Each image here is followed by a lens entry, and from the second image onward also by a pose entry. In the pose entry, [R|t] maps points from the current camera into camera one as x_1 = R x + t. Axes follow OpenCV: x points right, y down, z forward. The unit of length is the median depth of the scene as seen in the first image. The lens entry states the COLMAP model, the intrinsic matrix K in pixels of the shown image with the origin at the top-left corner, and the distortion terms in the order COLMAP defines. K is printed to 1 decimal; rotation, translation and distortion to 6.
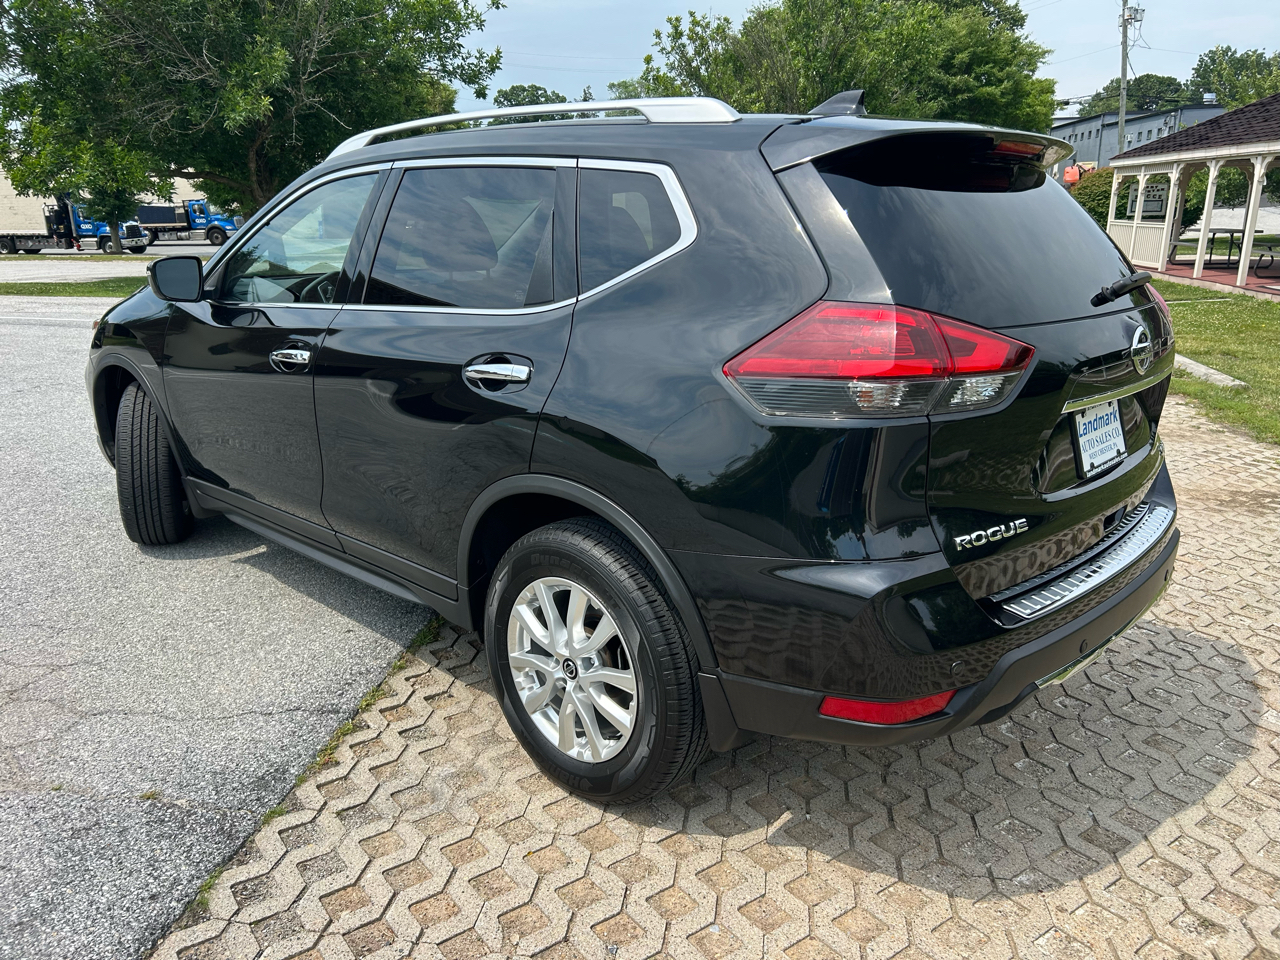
lens RADIAL K [[1025.6, 0, 643.1], [0, 1025.6, 473.9], [0, 0, 1]] dist [0.051506, -0.065537]
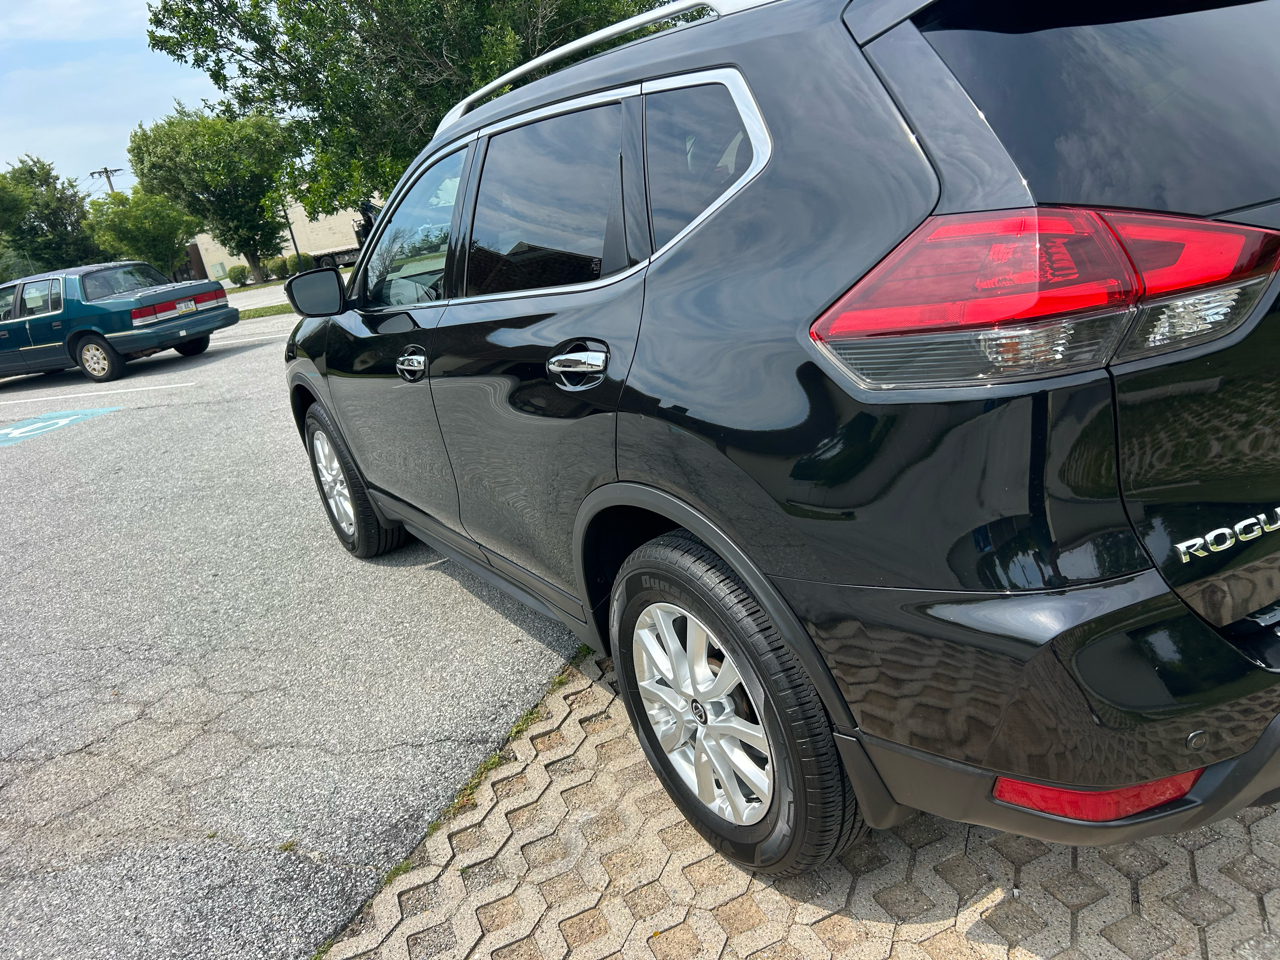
lens RADIAL K [[977.2, 0, 638.7], [0, 977.2, 487.8], [0, 0, 1]] dist [0.016218, -0.025282]
pose [[0.945585, -0.087264, -0.313454, 0.146304], [0.114177, 0.991095, 0.068515, -0.046387], [0.304684, -0.100576, 0.947128, 0.251108]]
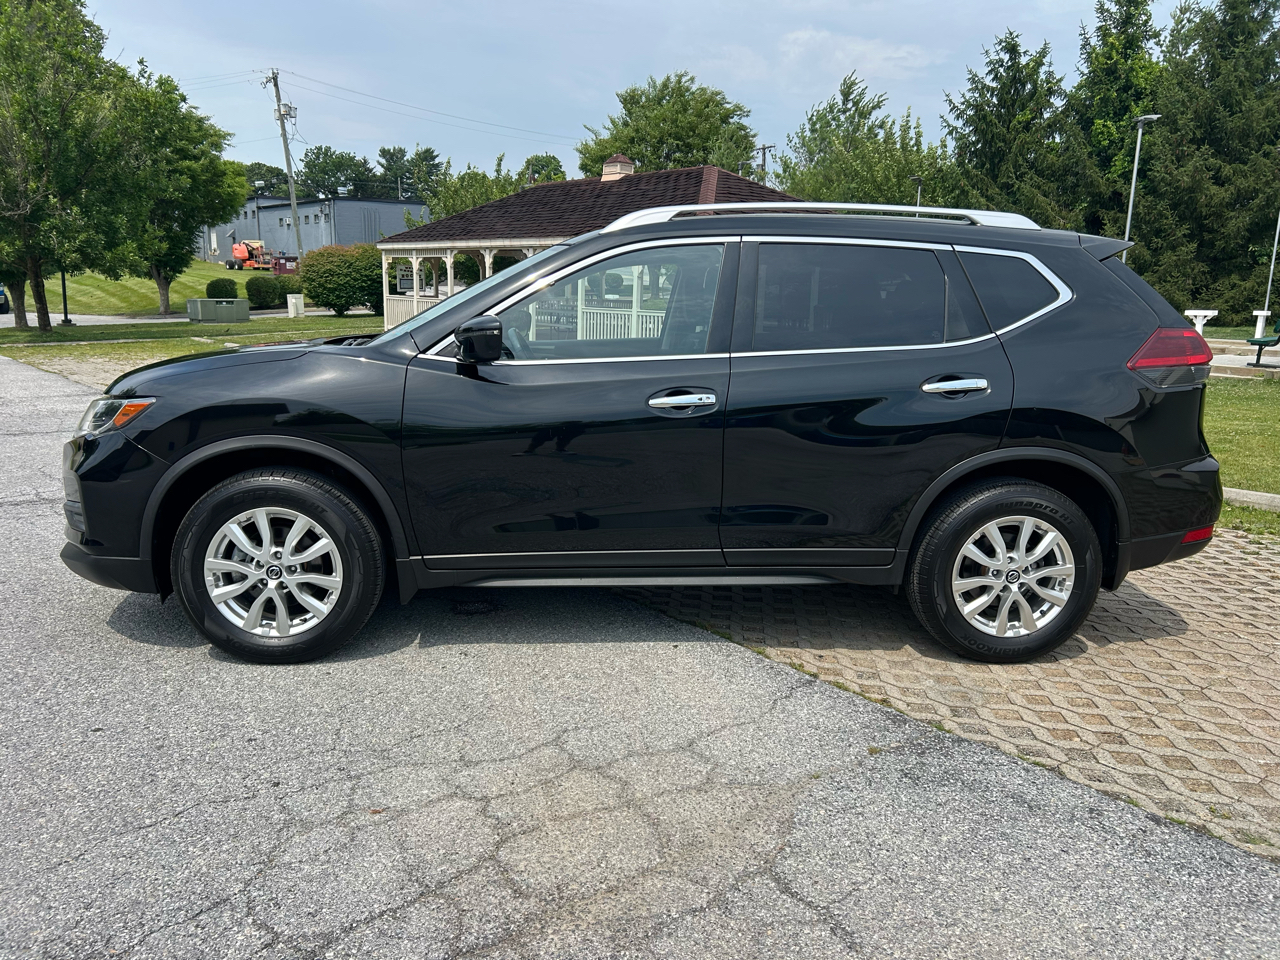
lens RADIAL K [[1025.6, 0, 633.4], [0, 1025.6, 478.6], [0, 0, 1]] dist [0.051506, -0.065537]
pose [[0.675680, -0.109305, 0.729047, -1.523740], [0.156495, 0.987674, 0.003041, -0.045138], [-0.720393, 0.112038, 0.684457, 0.345410]]
